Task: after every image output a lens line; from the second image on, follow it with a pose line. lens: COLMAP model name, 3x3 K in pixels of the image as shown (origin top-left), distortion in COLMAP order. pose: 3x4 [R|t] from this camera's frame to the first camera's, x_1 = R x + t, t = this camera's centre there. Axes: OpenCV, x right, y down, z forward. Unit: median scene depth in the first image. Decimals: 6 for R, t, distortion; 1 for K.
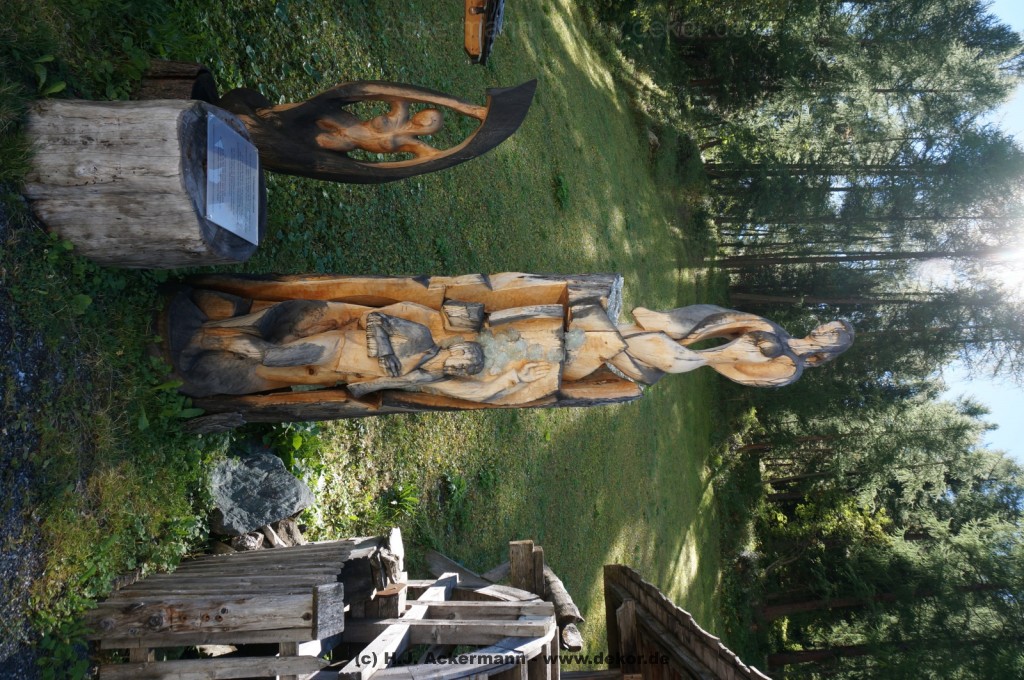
lens RADIAL K [[688.8, 0, 510.7], [0, 688.8, 336.1], [0, 0, 1]] dist [-0.018496, 0.006820]
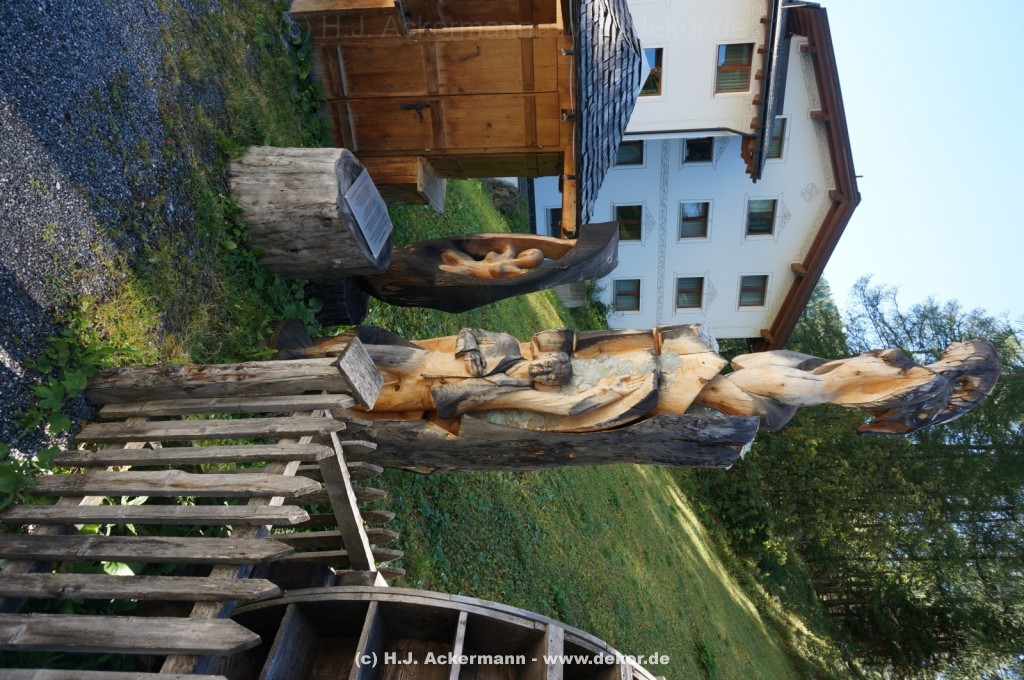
lens RADIAL K [[688.8, 0, 510.7], [0, 688.8, 336.1], [0, 0, 1]] dist [-0.018496, 0.006820]
pose [[0.981717, -0.075551, -0.174712, 0.047241], [-0.082283, 0.659232, -0.747424, 0.708421], [0.171644, 0.748135, 0.640963, 0.328333]]
